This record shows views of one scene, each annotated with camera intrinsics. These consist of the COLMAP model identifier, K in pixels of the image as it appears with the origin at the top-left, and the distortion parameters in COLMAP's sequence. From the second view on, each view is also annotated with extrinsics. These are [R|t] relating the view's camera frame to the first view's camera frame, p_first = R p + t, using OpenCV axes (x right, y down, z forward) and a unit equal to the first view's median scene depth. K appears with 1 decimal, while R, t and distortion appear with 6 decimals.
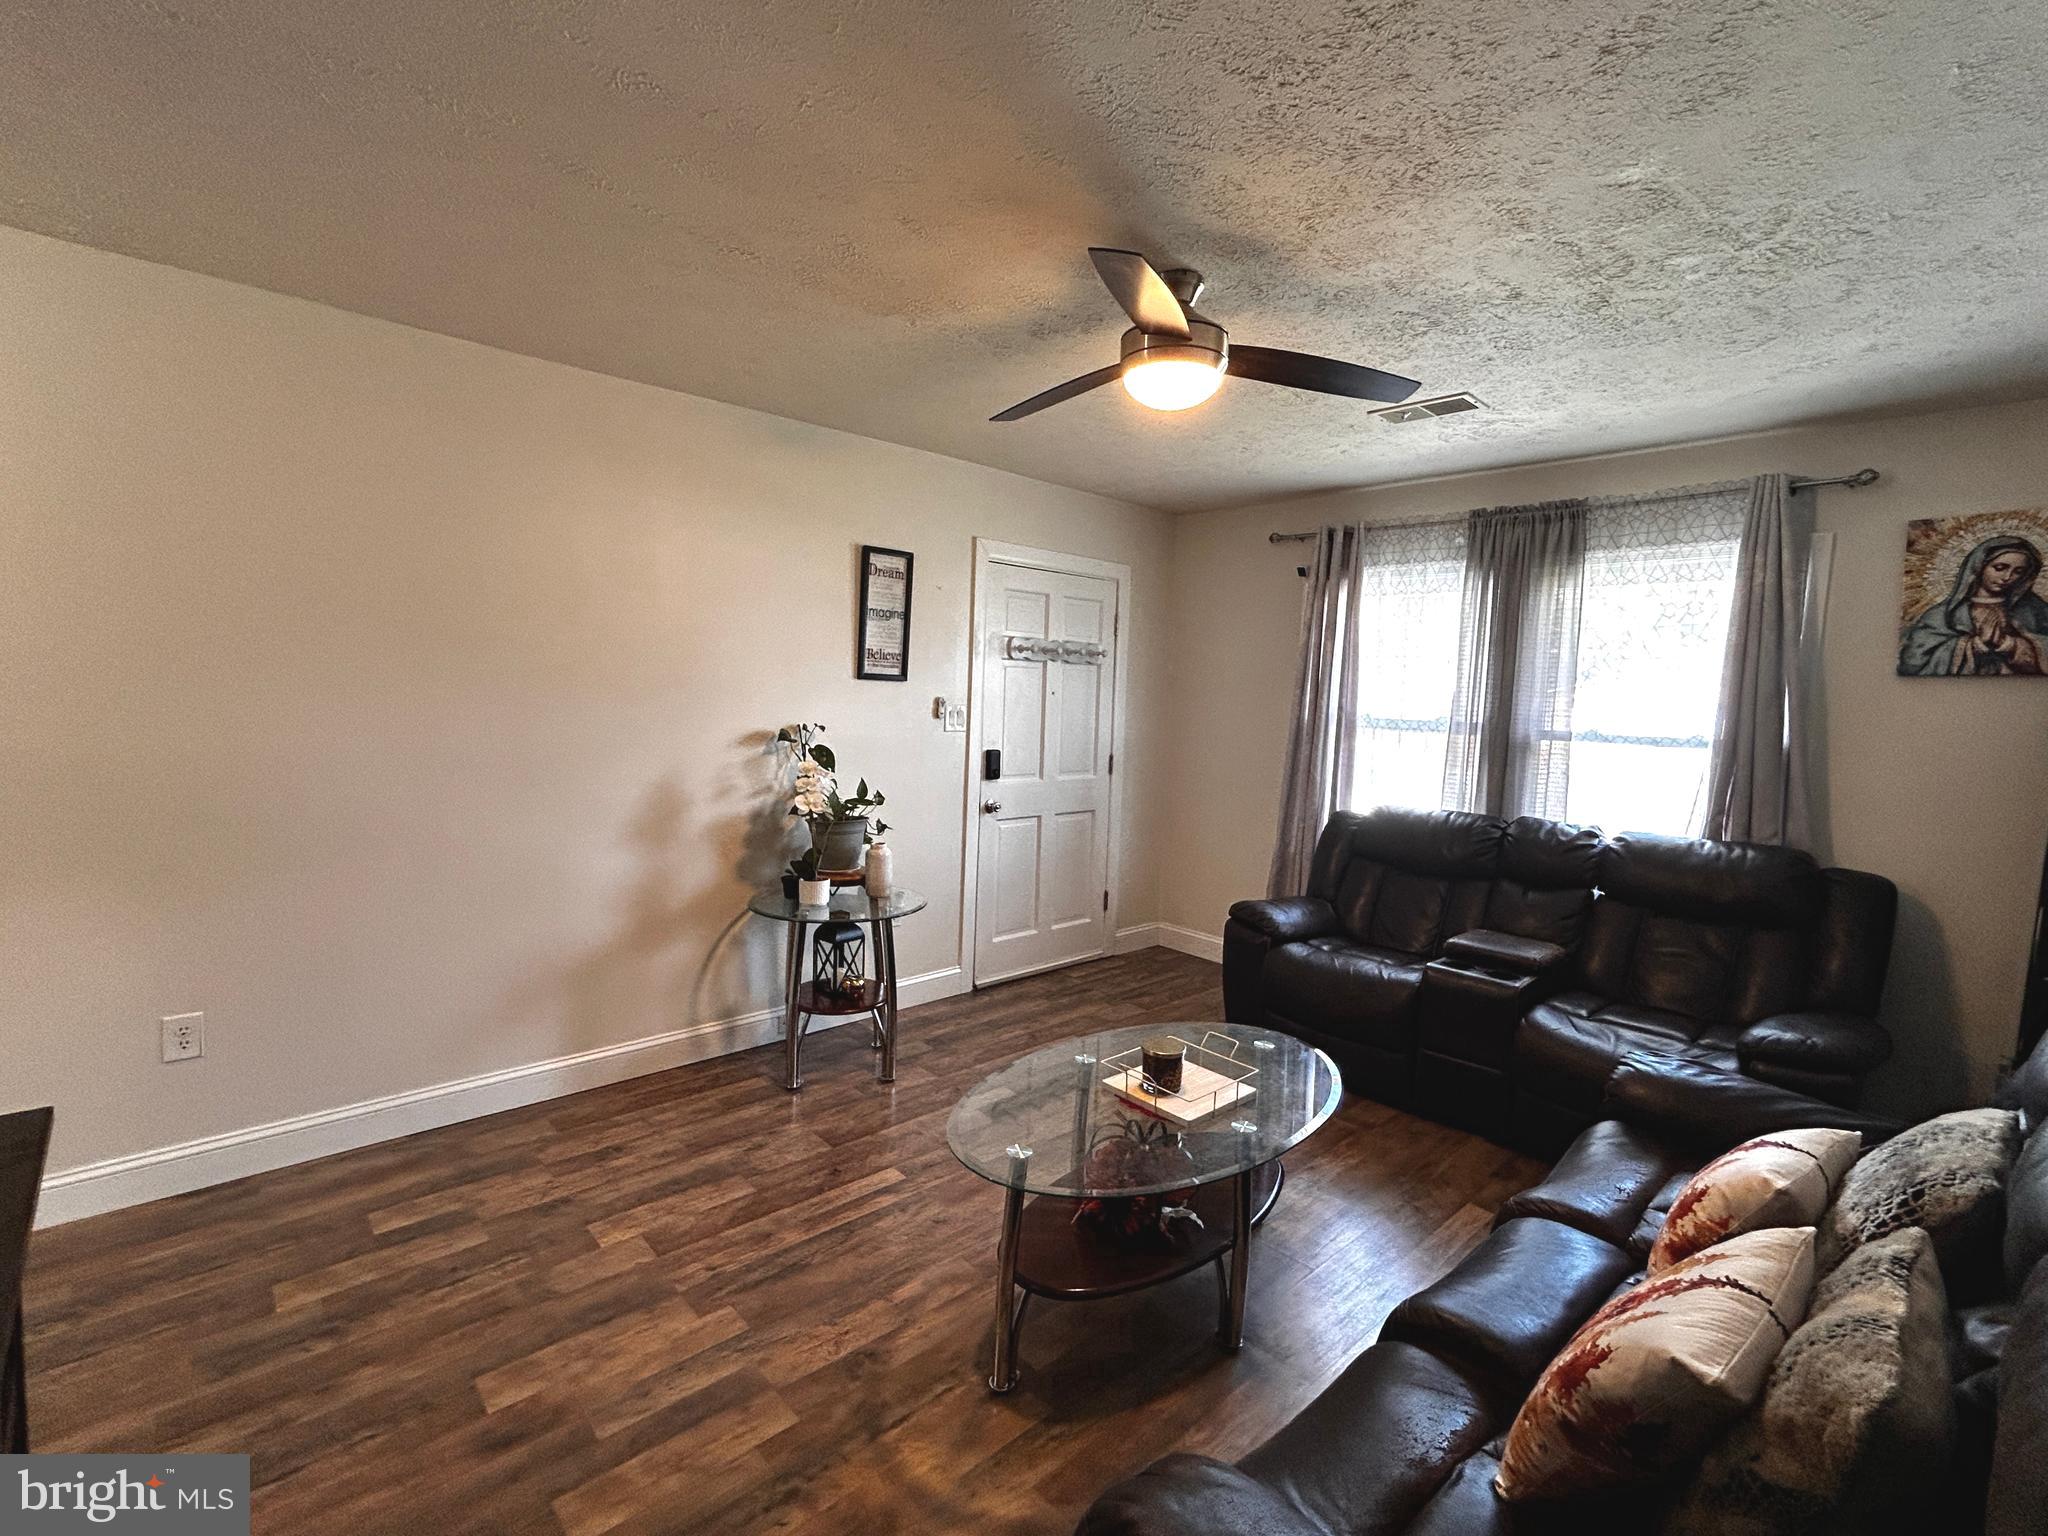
lens RADIAL K [[923.0, 0, 1015.3], [0, 923.0, 765.9], [0, 0, 1]] dist [-0.001558, 0.000299]
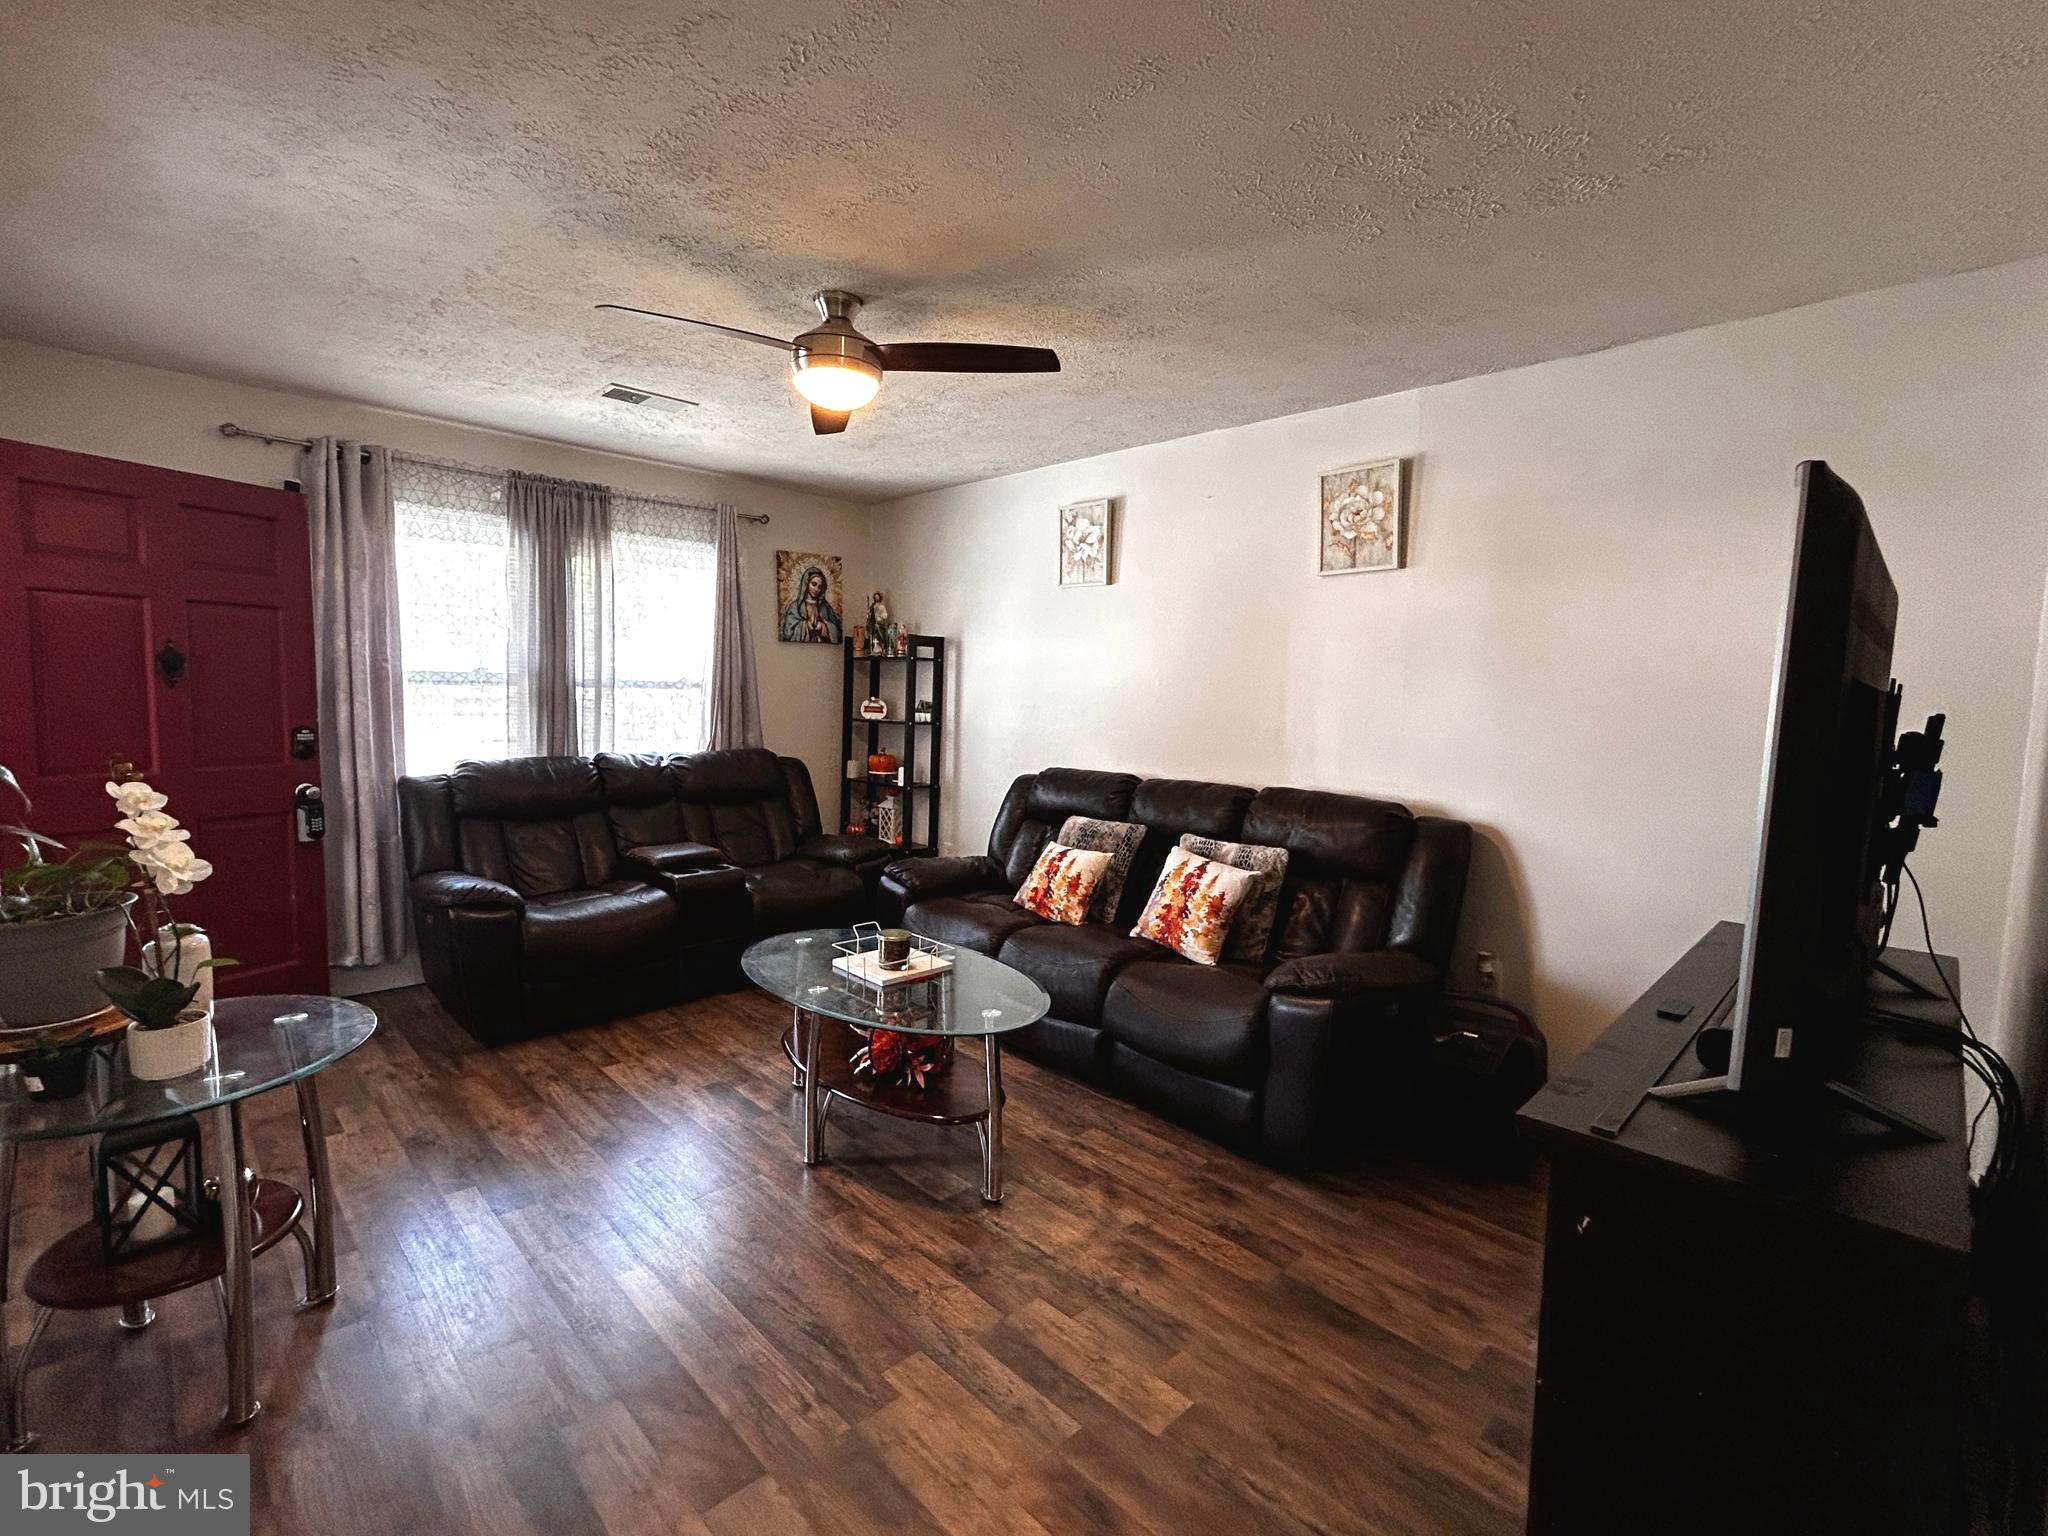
lens RADIAL K [[921.3, 0, 1020.7], [0, 921.3, 770.9], [0, 0, 1]] dist [-0.002544, -0.000379]
pose [[-0.033426, -0.125115, 0.991579, -0.740739], [0.056059, 0.990337, 0.126848, -0.048518], [-0.997868, 0.059827, -0.026089, 0.584184]]
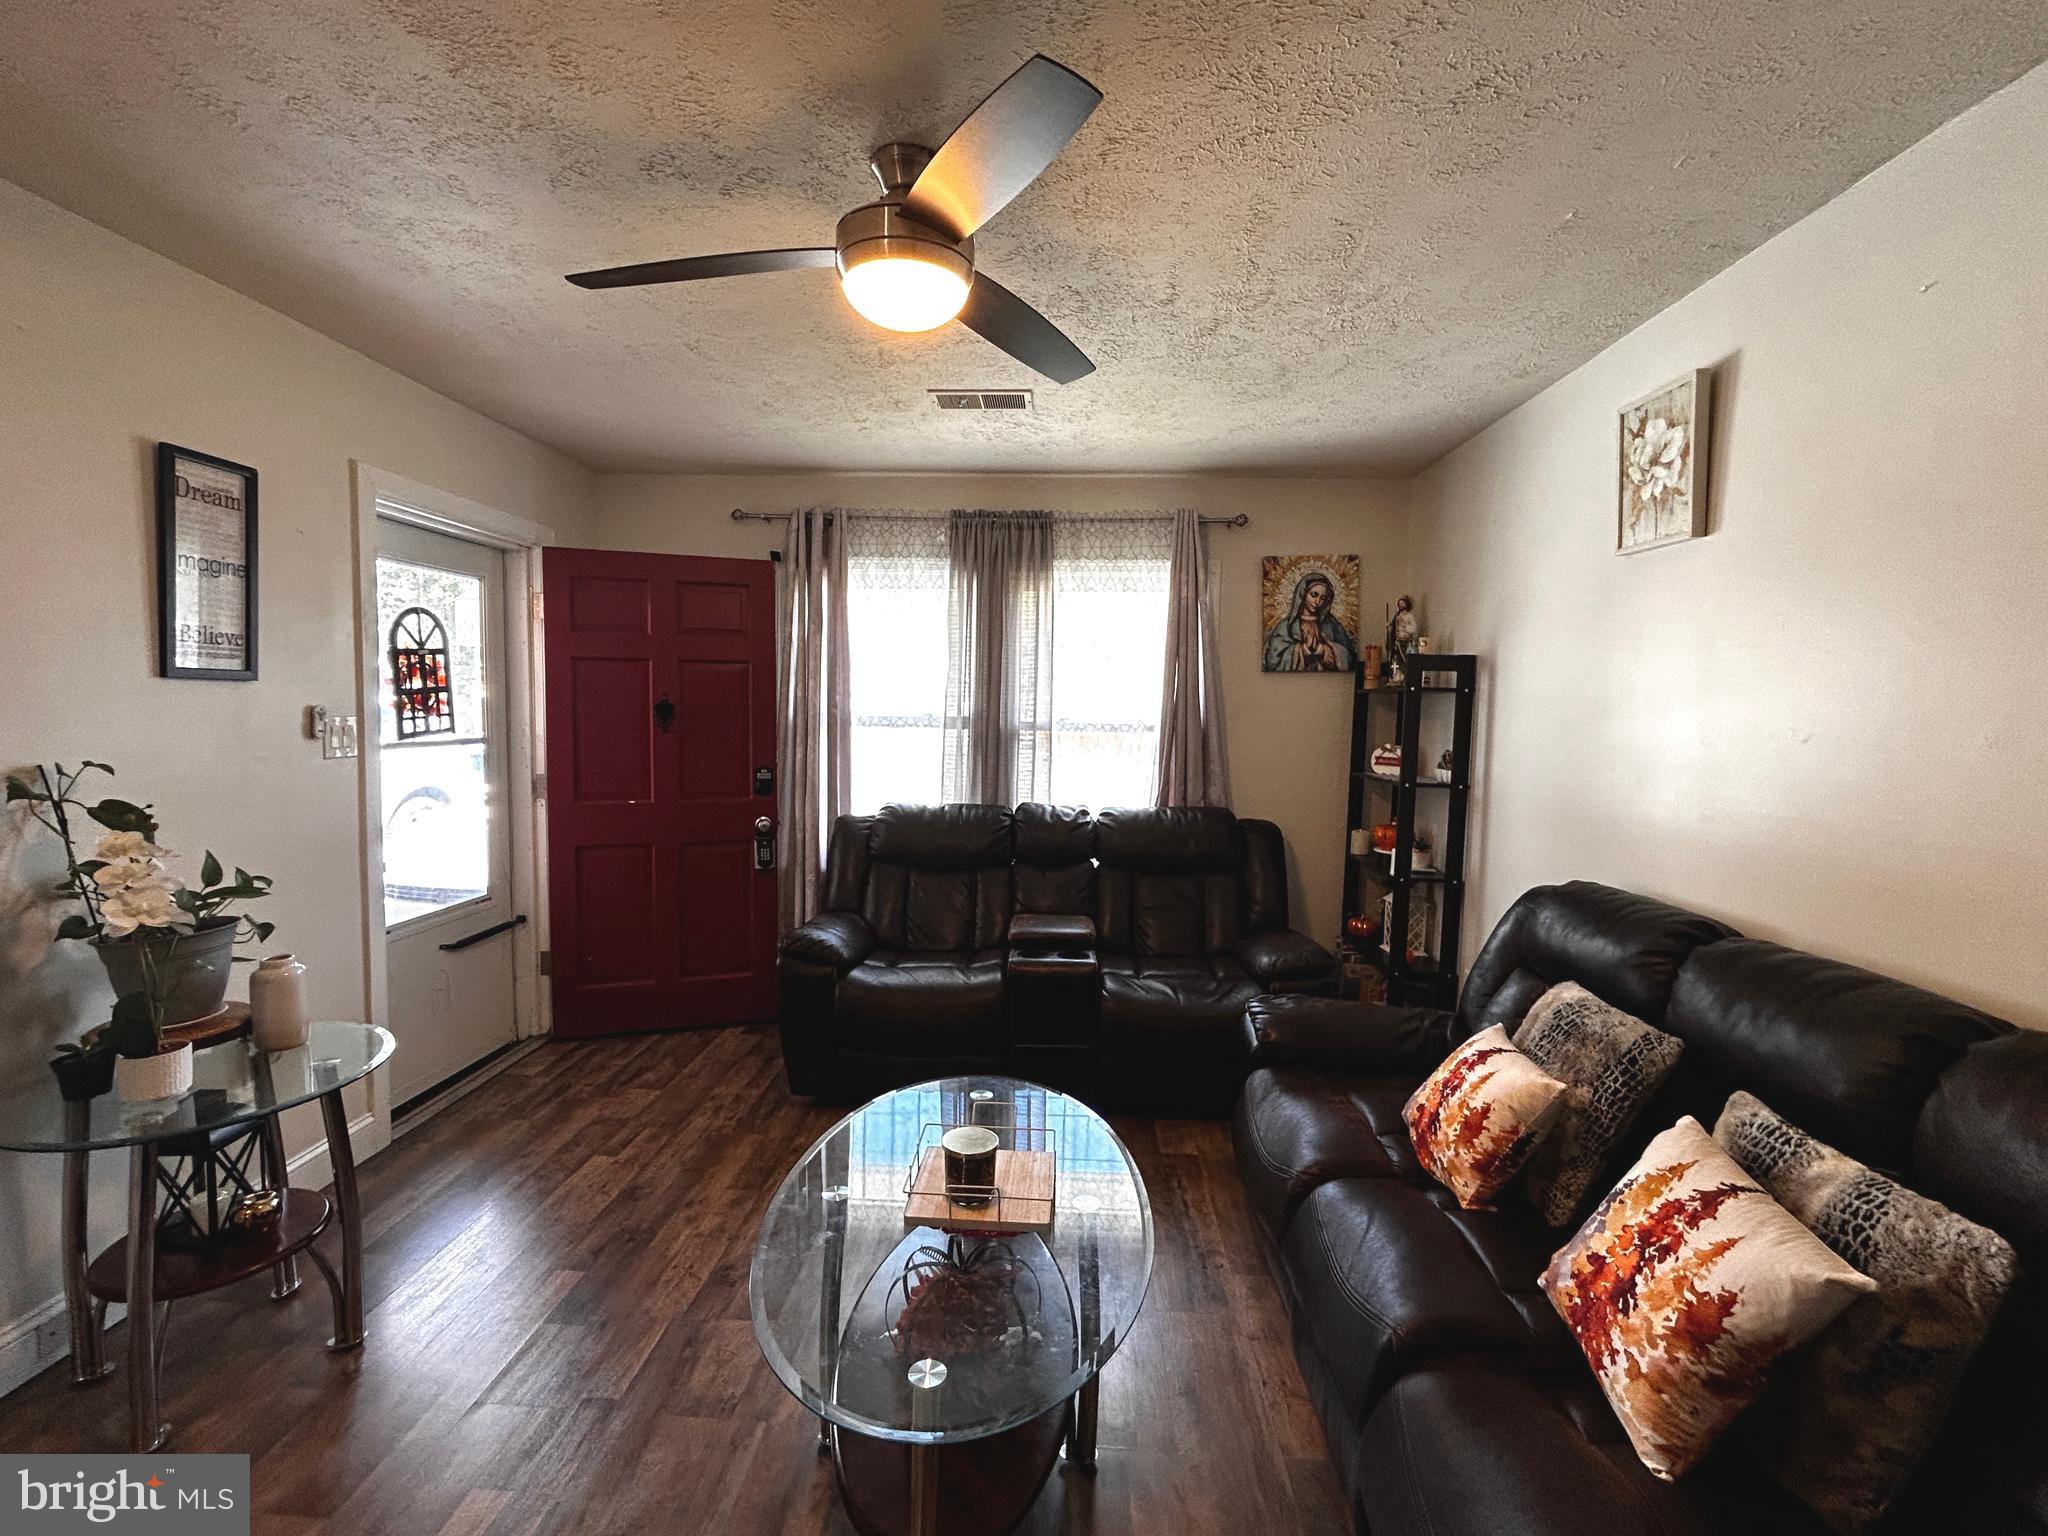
lens RADIAL K [[923.0, 0, 1015.3], [0, 923.0, 765.9], [0, 0, 1]] dist [-0.001558, 0.000299]
pose [[0.714948, -0.071482, 0.695514, -0.233527], [0.067839, 0.997159, 0.032750, -0.027737], [-0.695879, 0.023768, 0.717766, 0.275362]]
